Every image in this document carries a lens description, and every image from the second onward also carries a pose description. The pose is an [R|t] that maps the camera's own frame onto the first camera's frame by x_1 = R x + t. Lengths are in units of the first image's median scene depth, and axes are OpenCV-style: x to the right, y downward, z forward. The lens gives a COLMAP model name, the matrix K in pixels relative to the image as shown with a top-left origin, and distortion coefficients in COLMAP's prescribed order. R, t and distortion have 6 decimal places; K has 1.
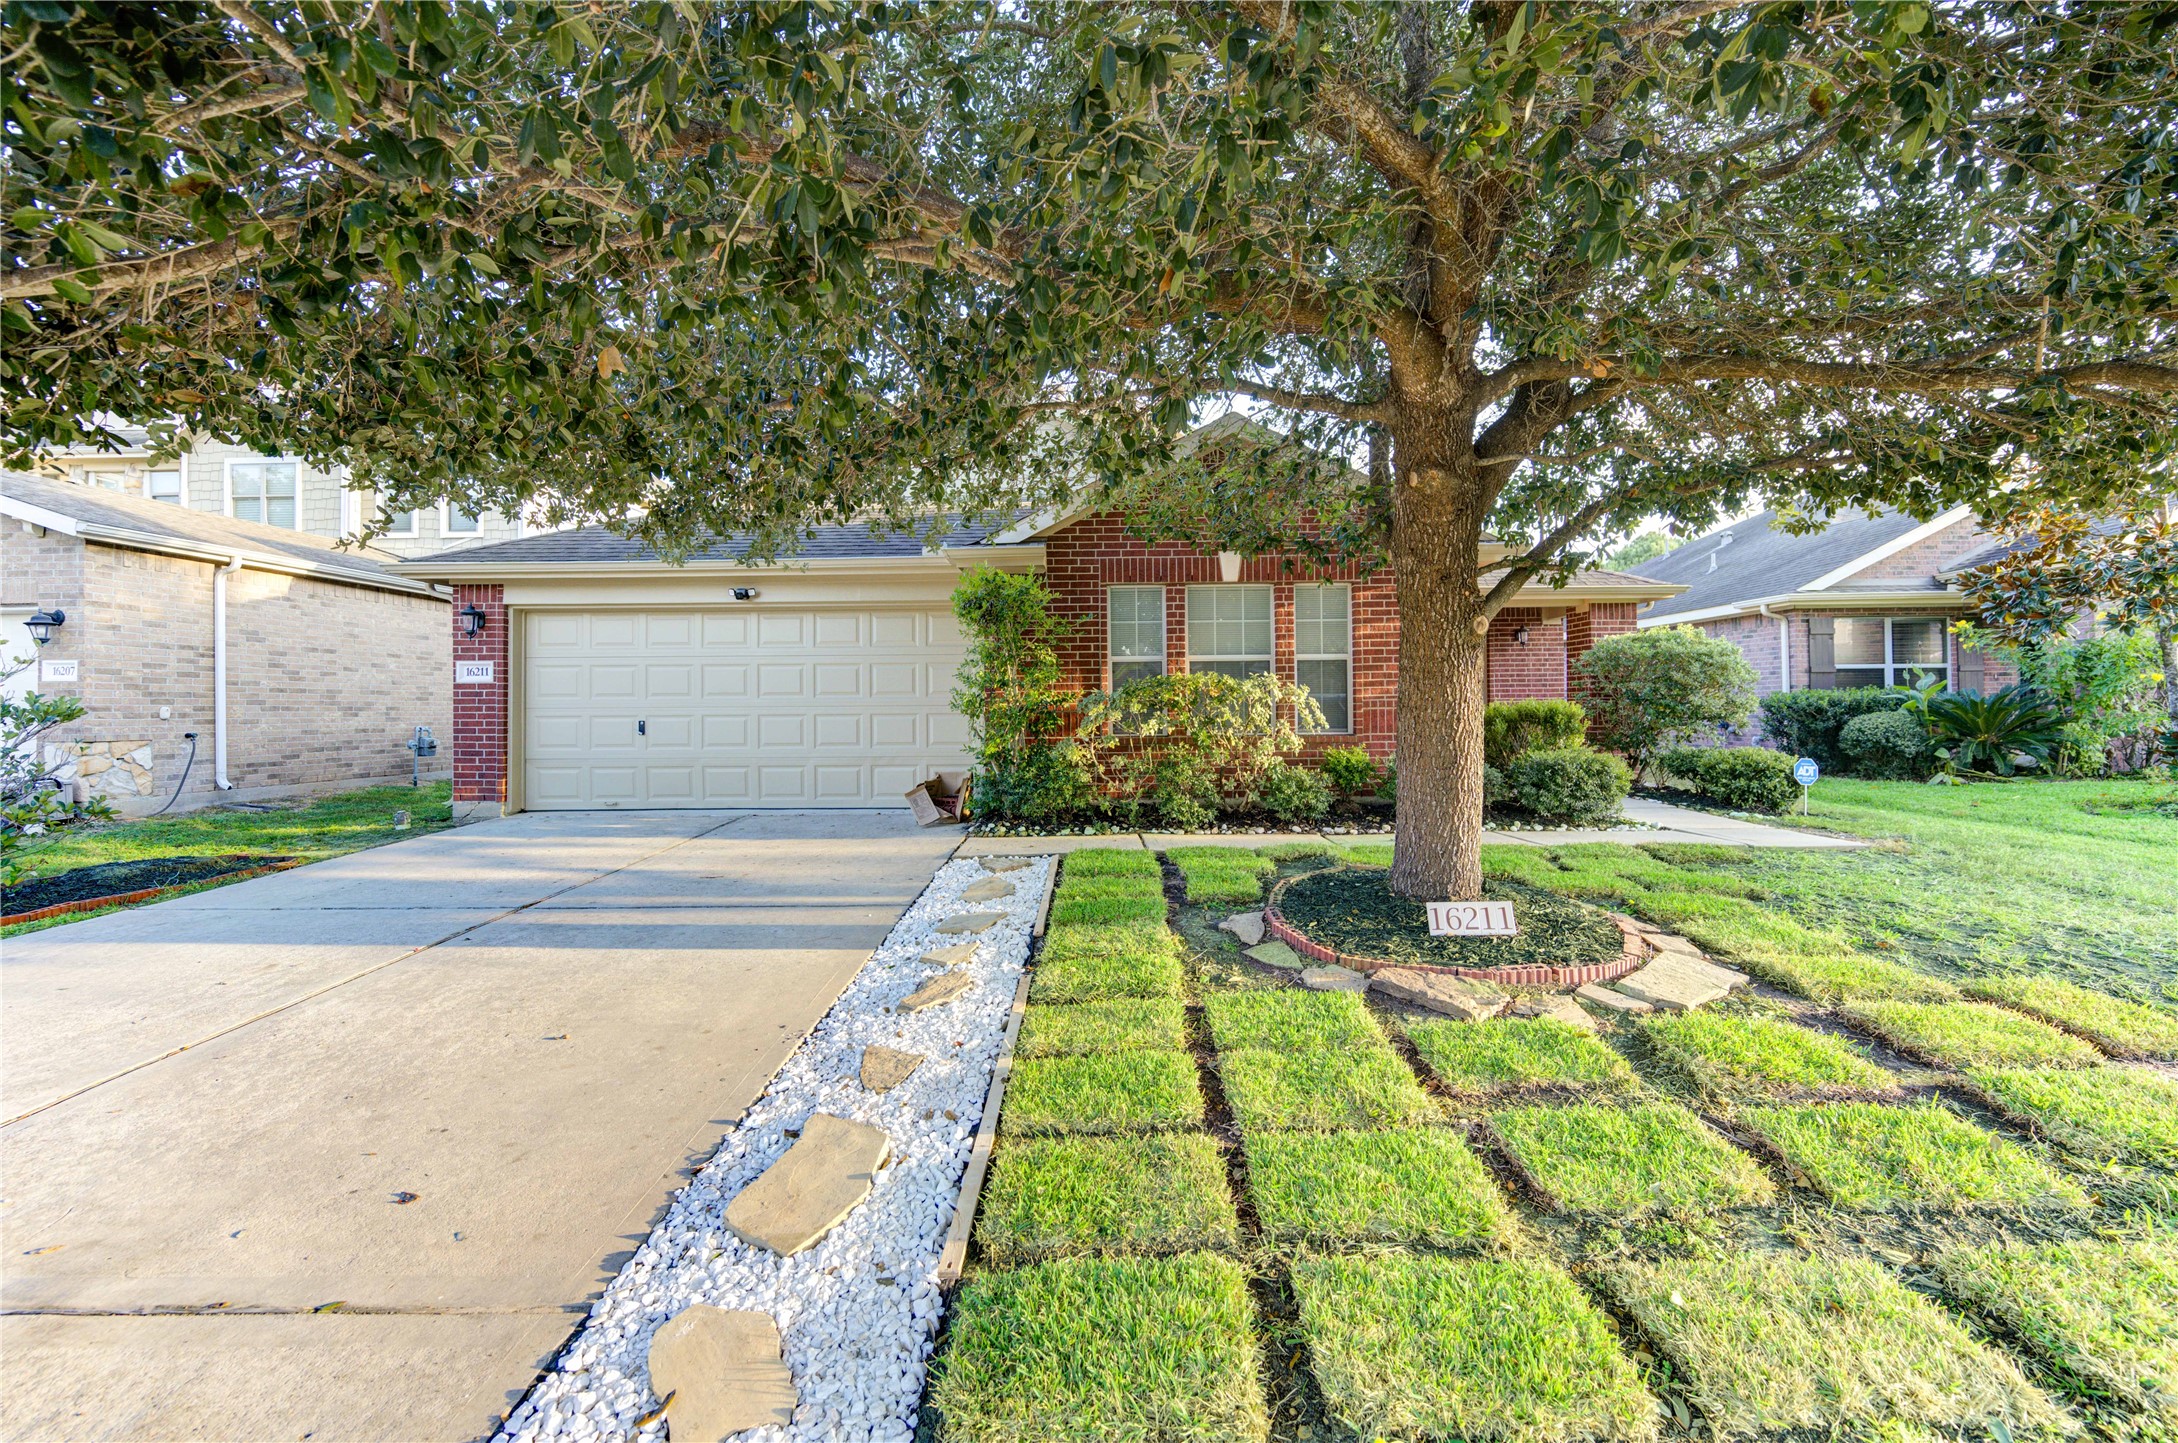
lens RADIAL K [[891.2, 0, 1082.5], [0, 891.2, 689.9], [0, 0, 1]] dist [0.003105, 0.000263]
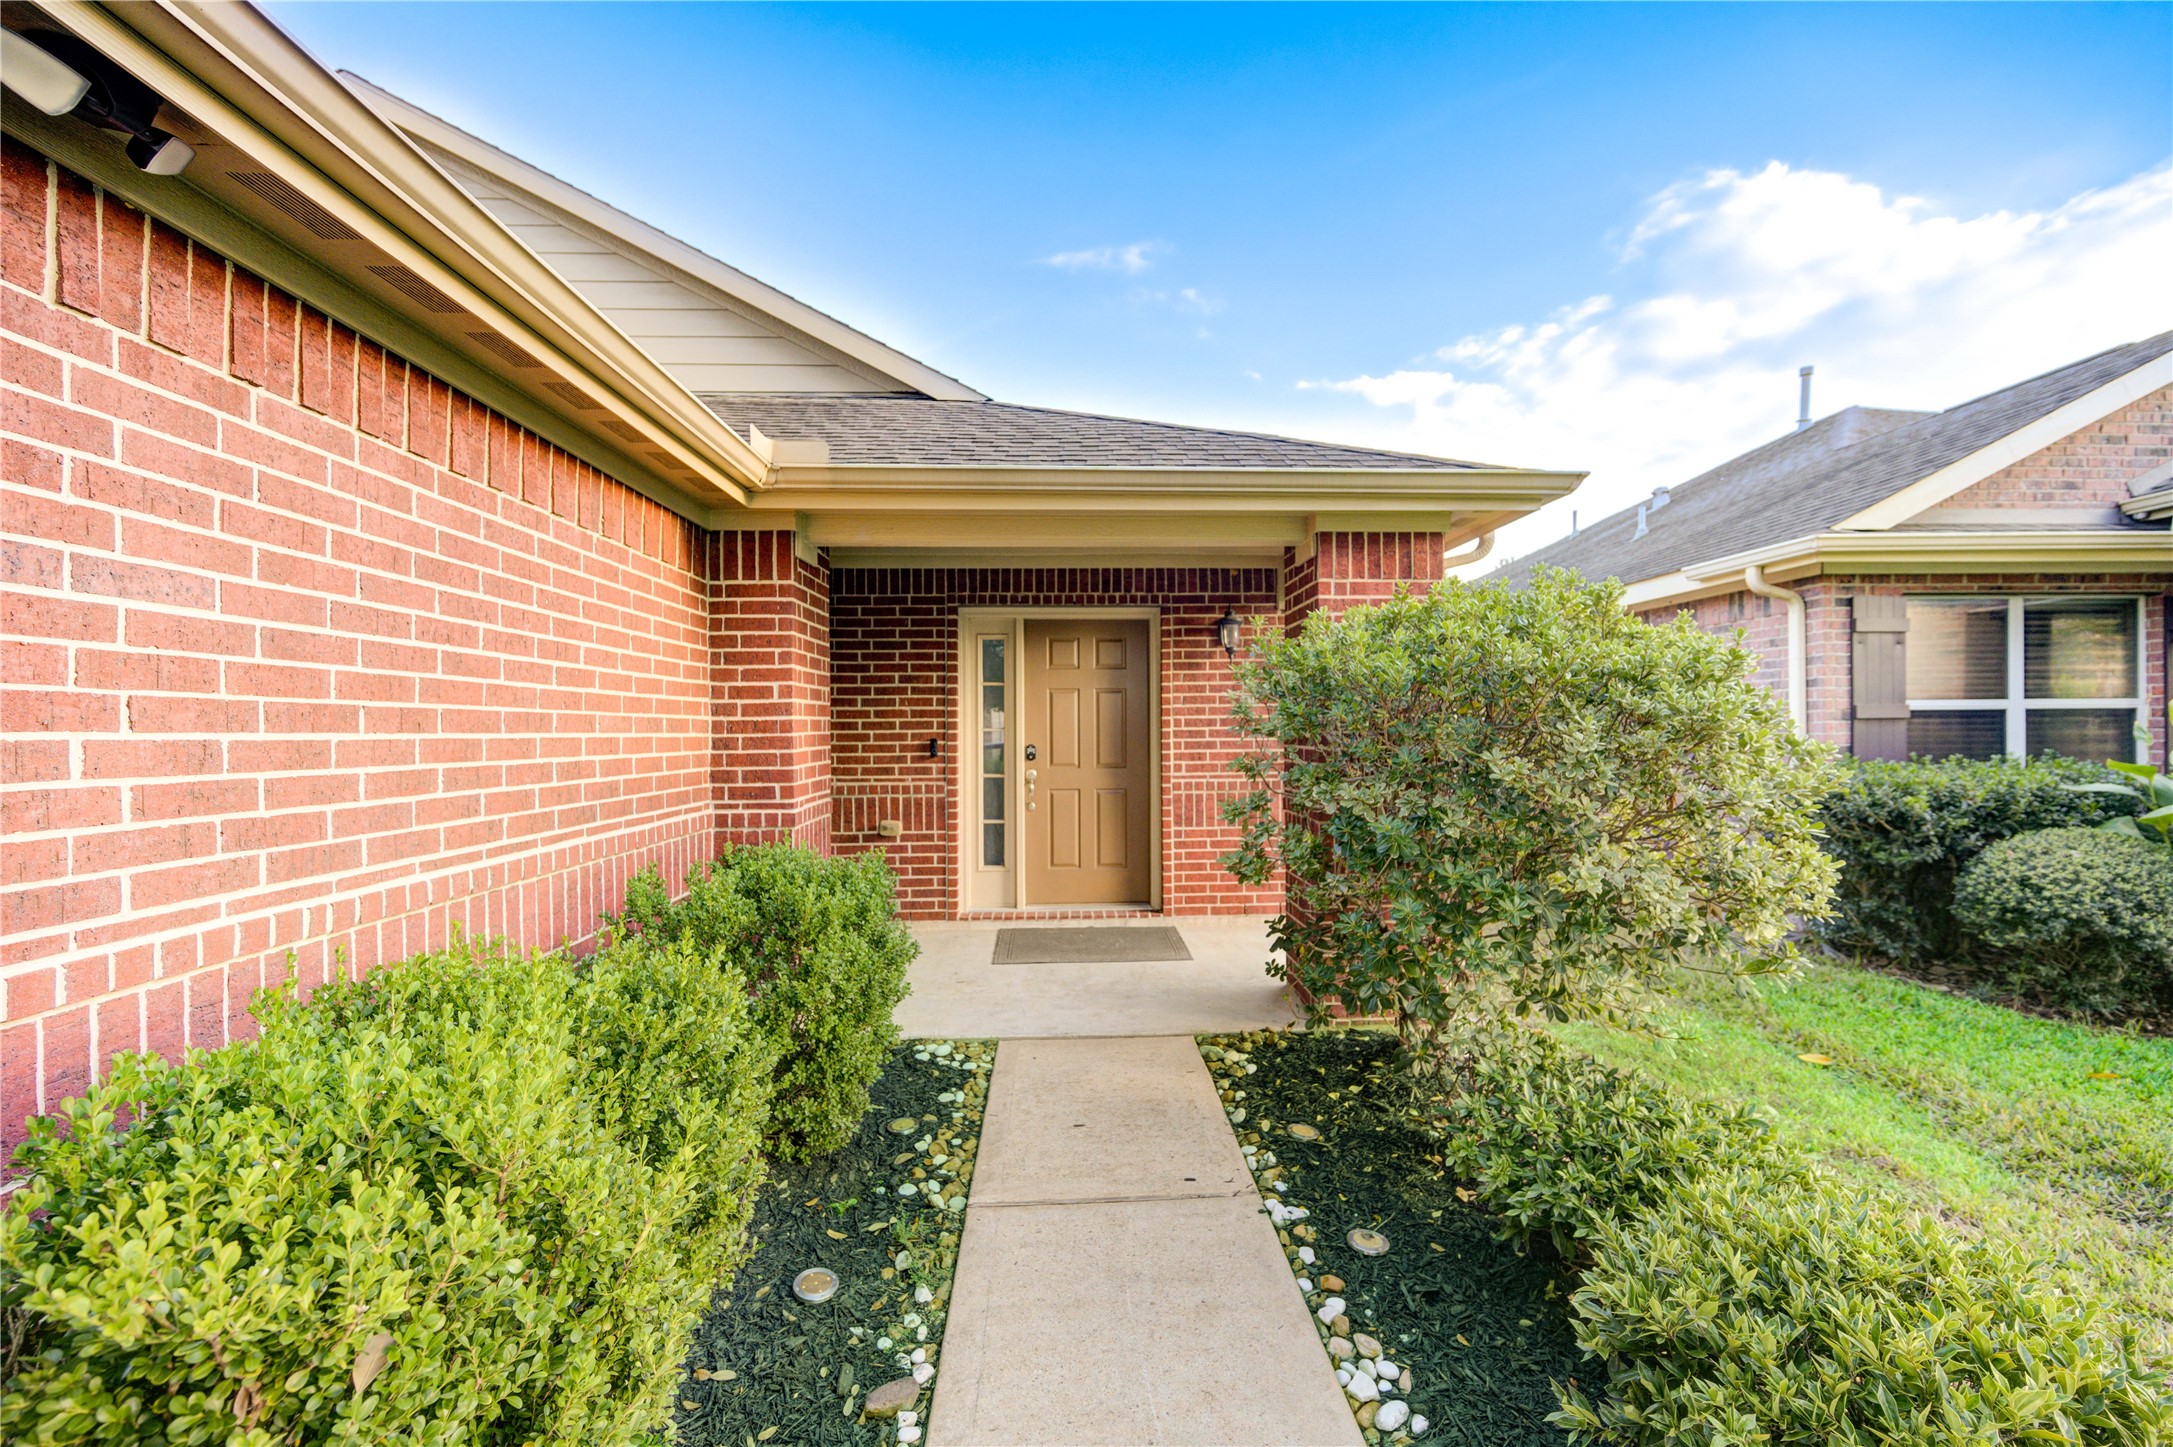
lens RADIAL K [[876.1, 0, 1092.4], [0, 876.1, 725.3], [0, 0, 1]] dist [0.004127, -0.000088]
pose [[0.998050, 0.000400, 0.062412, 0.477162], [-0.001367, 0.999880, 0.015453, -0.026347], [-0.062398, -0.015508, 0.997931, 0.683608]]
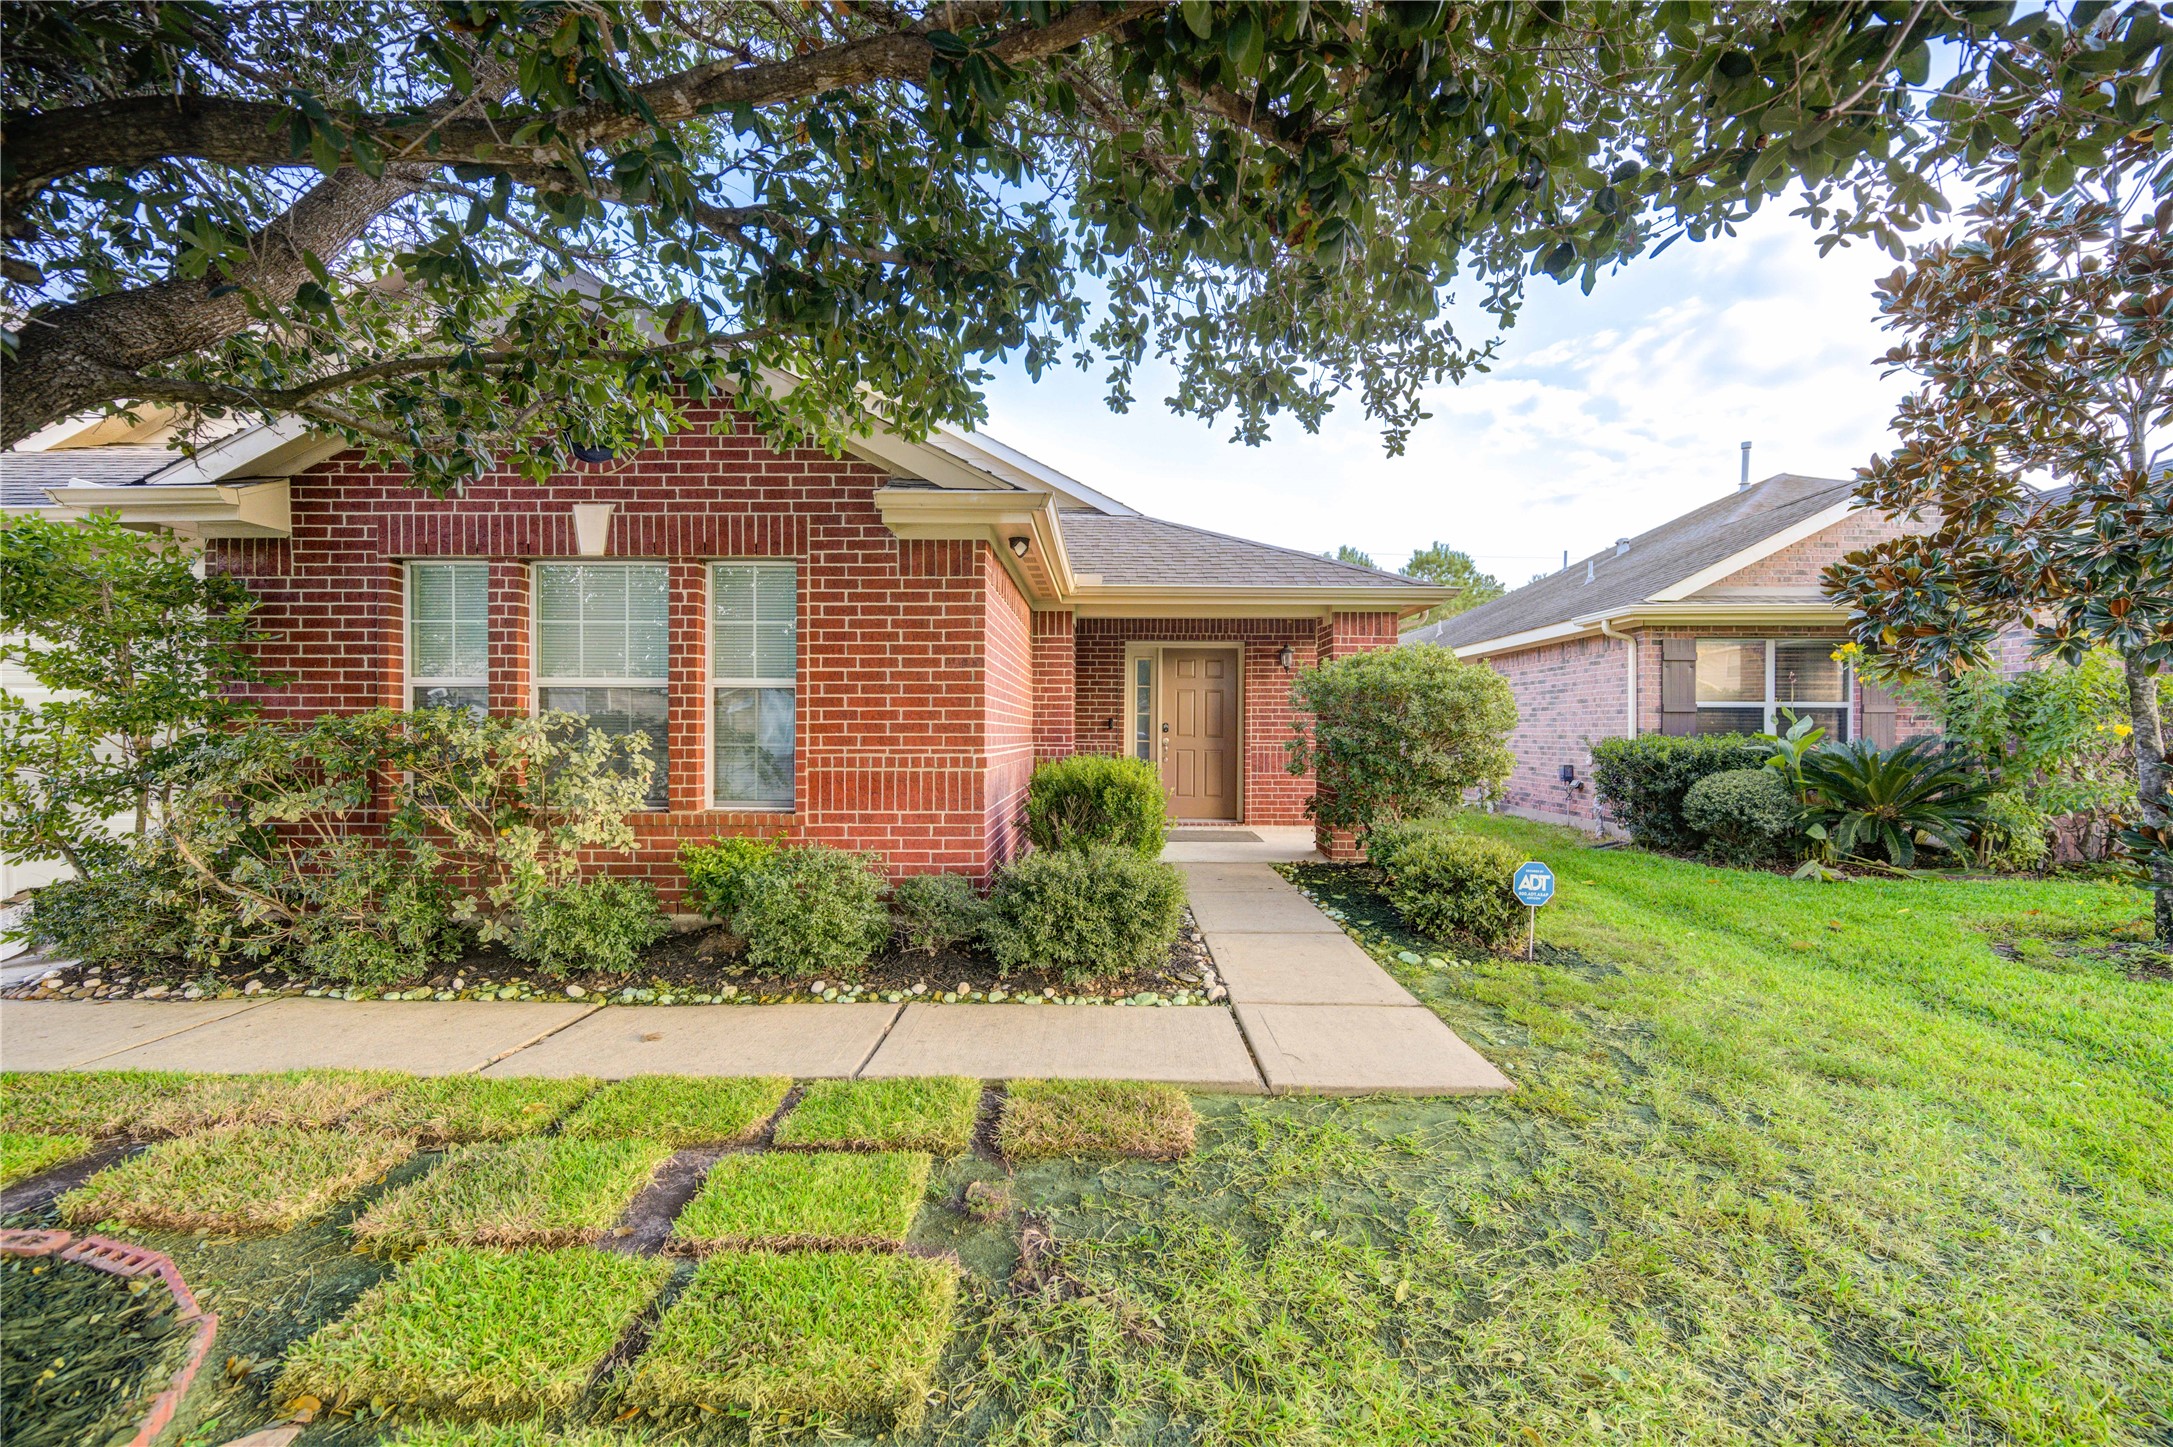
lens RADIAL K [[876.1, 0, 1086.9], [0, 876.1, 726.1], [0, 0, 1]] dist [0.004127, -0.000088]
pose [[0.999921, 0.012489, 0.001421, 0.389396], [-0.012510, 0.999801, 0.015553, -0.015507], [-0.001226, -0.015570, 0.999878, 0.315199]]
